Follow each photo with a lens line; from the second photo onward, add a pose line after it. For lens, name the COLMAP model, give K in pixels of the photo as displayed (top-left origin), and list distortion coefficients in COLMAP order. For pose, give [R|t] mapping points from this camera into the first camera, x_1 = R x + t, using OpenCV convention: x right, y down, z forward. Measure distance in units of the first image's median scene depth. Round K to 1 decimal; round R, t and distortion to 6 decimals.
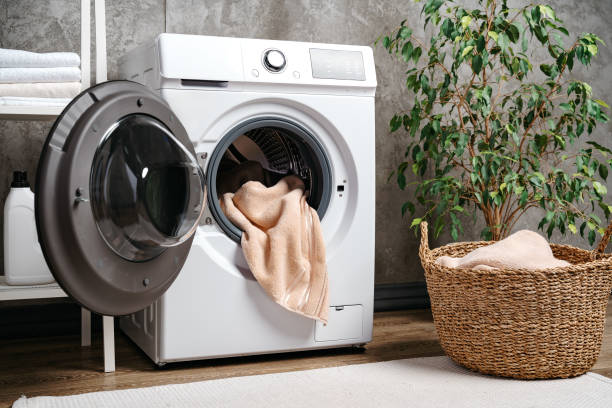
lens RADIAL K [[817.1, 0, 295.1], [0, 817.1, 206.5], [0, 0, 1]] dist [-0.028854, 0.023664]
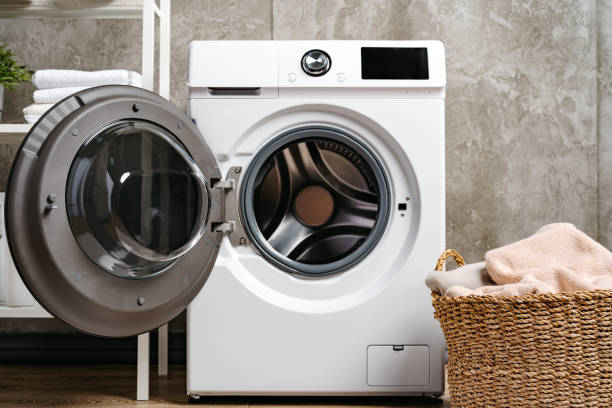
lens RADIAL K [[817.1, 0, 295.1], [0, 817.1, 206.5], [0, 0, 1]] dist [-0.028854, 0.023664]
pose [[0.919743, -0.007958, -0.392441, 0.301063], [-0.017794, 0.997921, -0.061940, 0.033561], [0.392118, 0.063952, 0.917689, 0.180205]]
